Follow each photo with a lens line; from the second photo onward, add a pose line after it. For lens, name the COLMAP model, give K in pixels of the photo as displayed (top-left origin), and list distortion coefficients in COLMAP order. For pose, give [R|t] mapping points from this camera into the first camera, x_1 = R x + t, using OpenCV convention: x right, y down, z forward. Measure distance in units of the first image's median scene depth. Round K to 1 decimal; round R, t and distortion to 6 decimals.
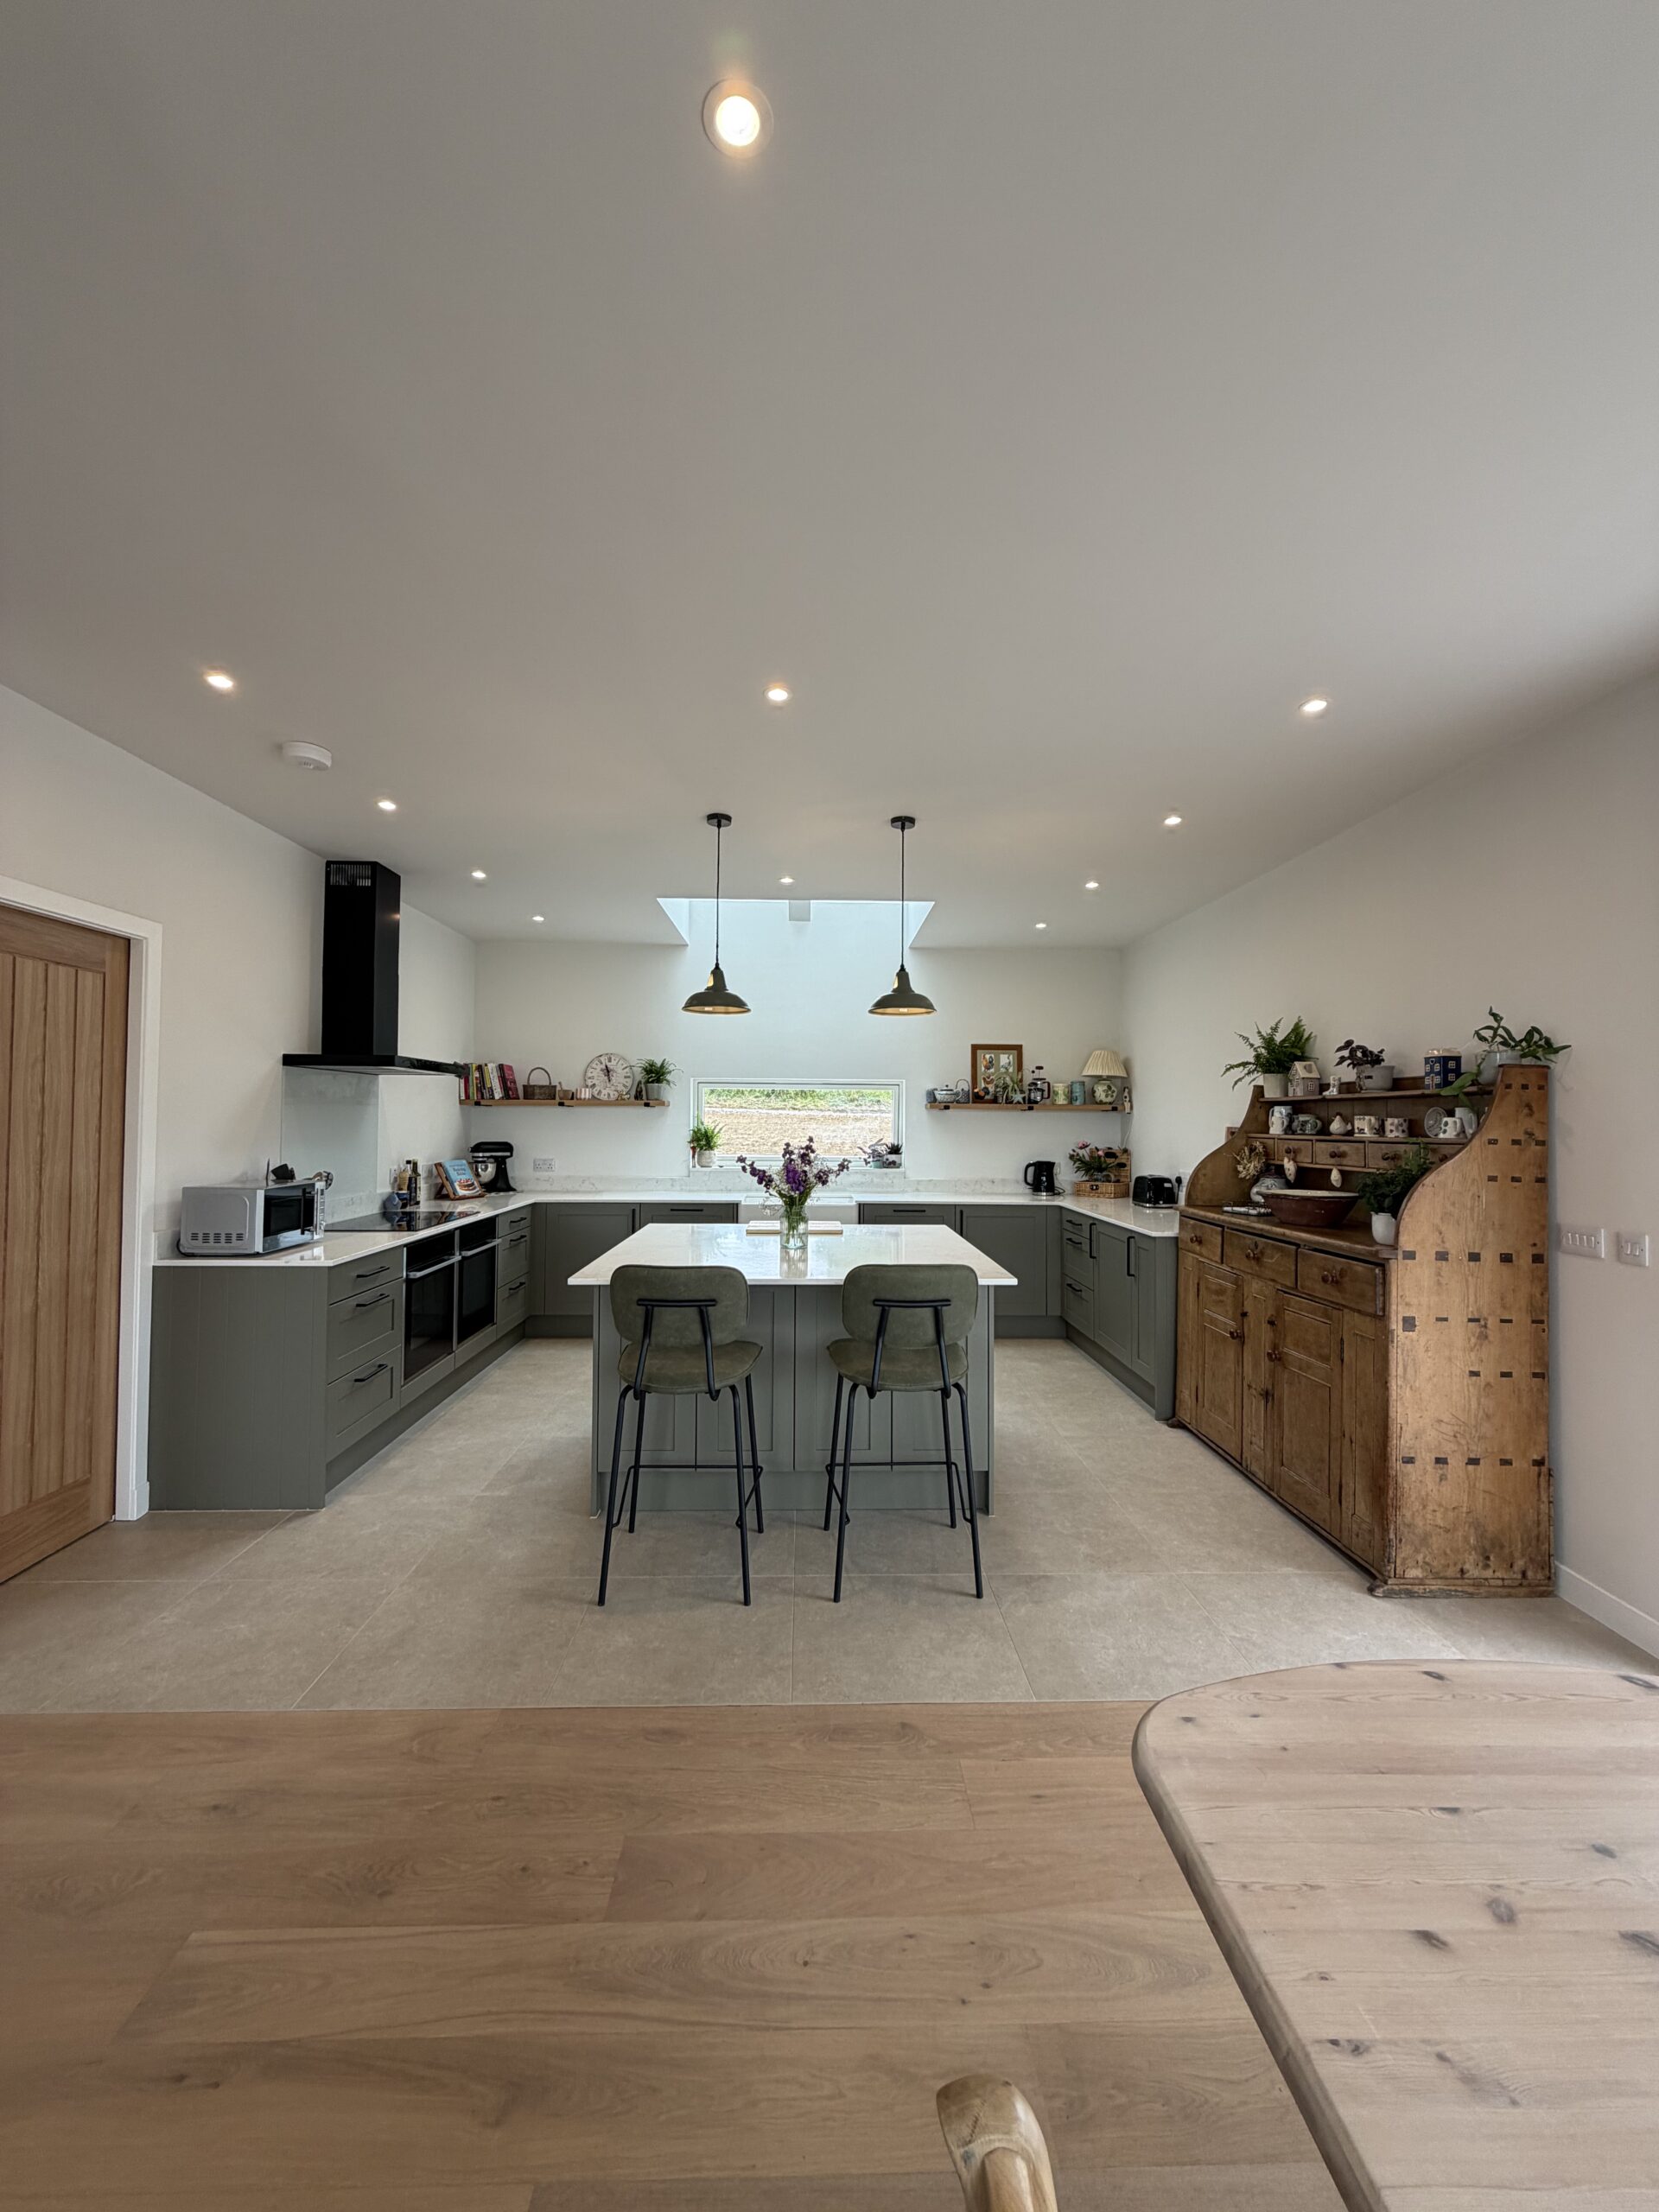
lens RADIAL K [[878.0, 0, 828.3], [0, 878.0, 1097.1], [0, 0, 1]] dist [-0.000422, 0.000057]
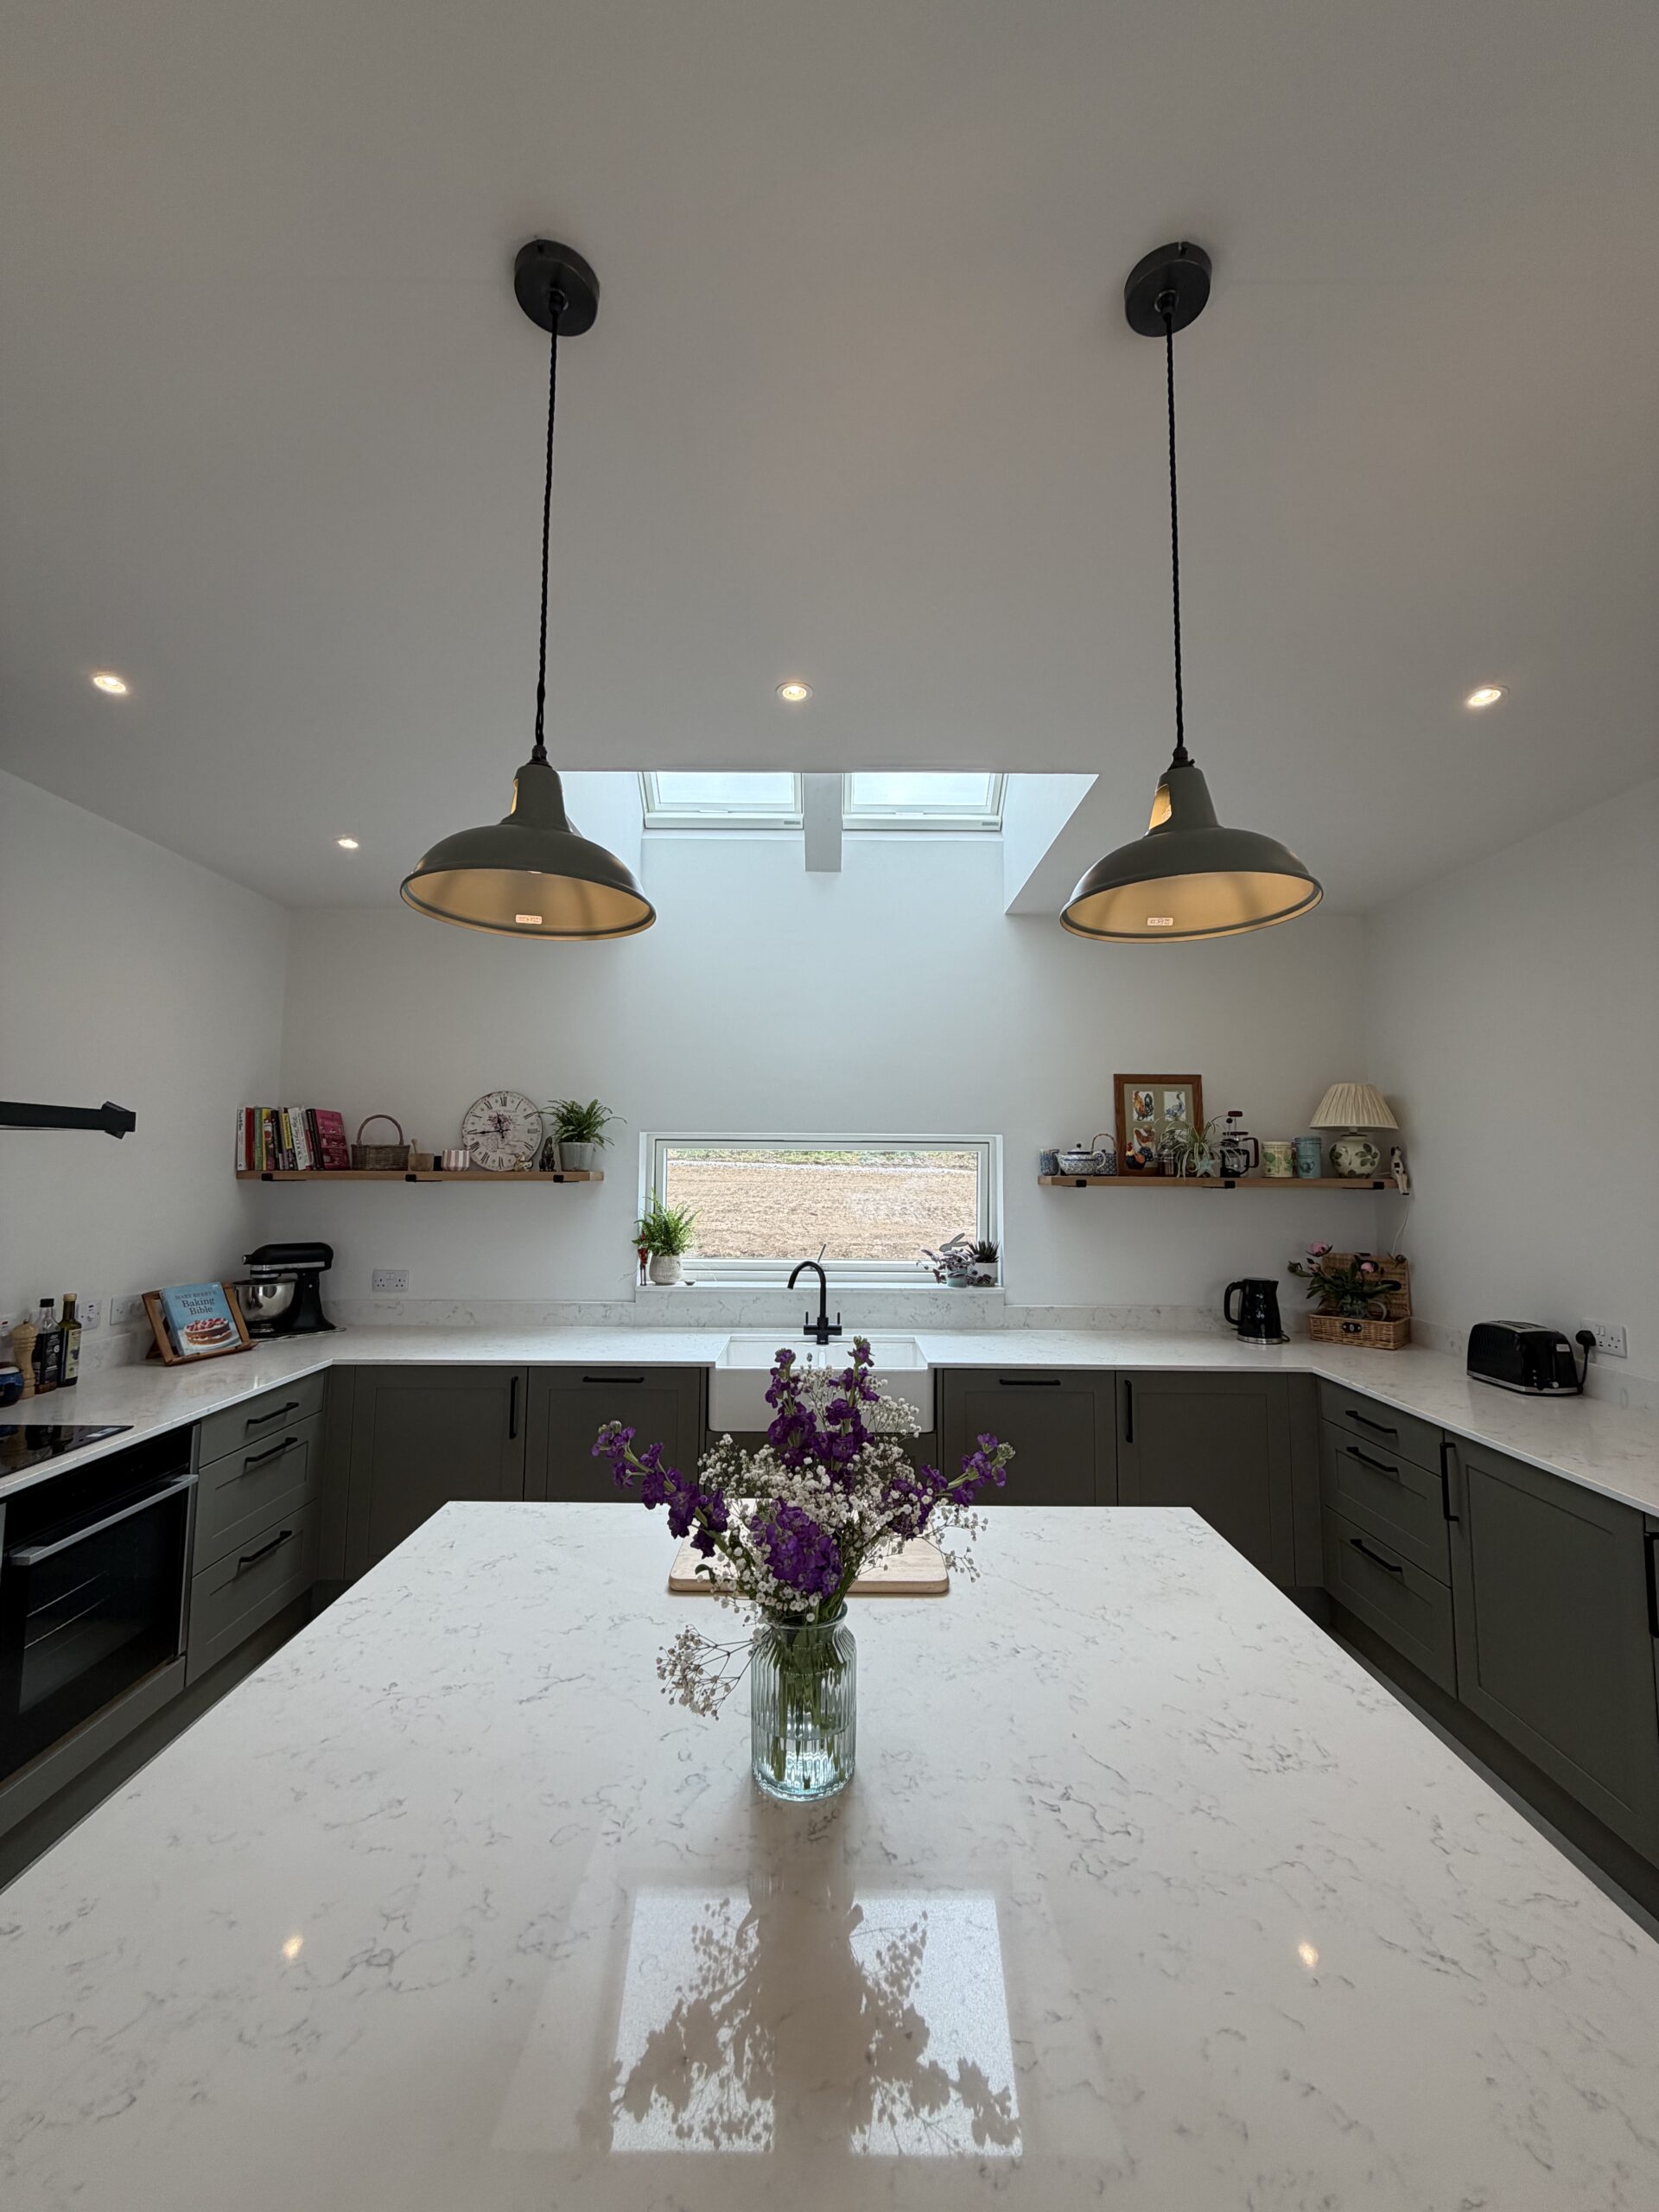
lens RADIAL K [[877.2, 0, 828.5], [0, 877.2, 1097.1], [0, 0, 1]] dist [-0.000834, 0.000296]
pose [[0.999649, -0.002609, -0.026358, -0.024035], [0.001132, 0.998437, -0.055882, -0.021353], [0.026462, 0.055833, 0.998089, 0.715658]]
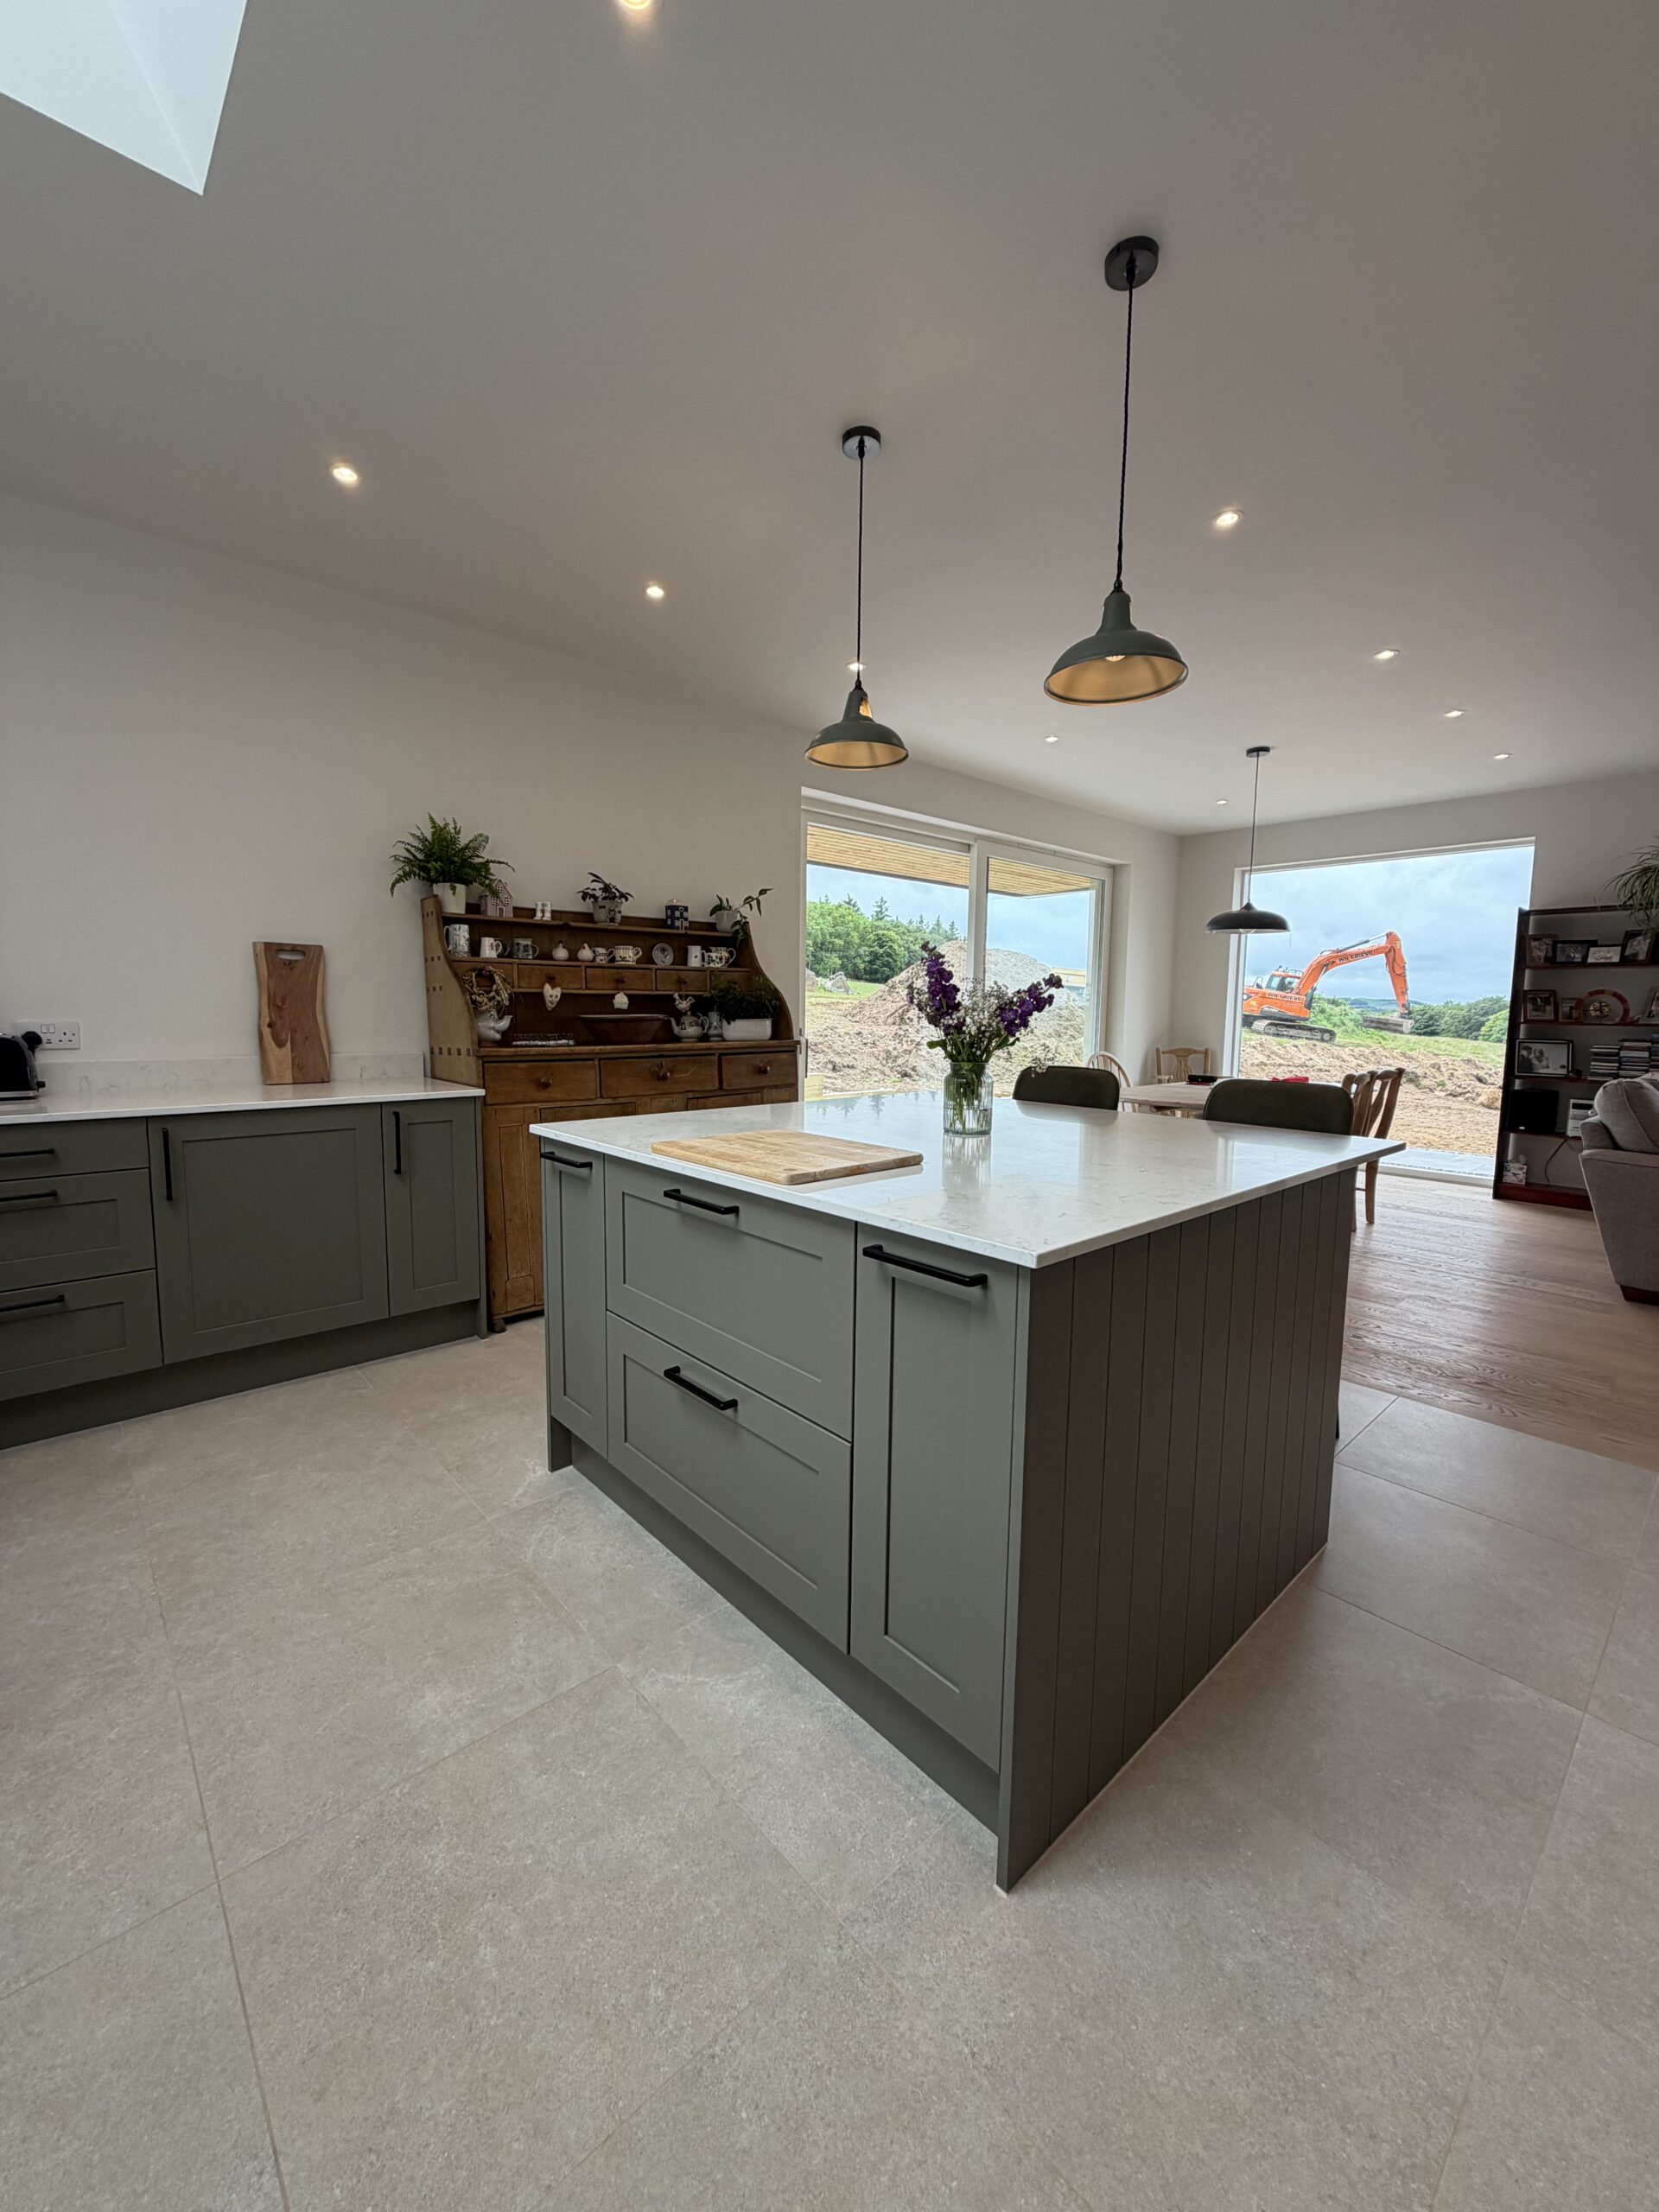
lens RADIAL K [[875.9, 0, 828.6], [0, 875.9, 1097.1], [0, 0, 1]] dist [-0.000506, 0.000185]
pose [[-0.649692, -0.094143, 0.754346, -0.417552], [-0.036602, 0.995025, 0.092656, 0.095201], [-0.759316, 0.032587, -0.649906, 1.444877]]
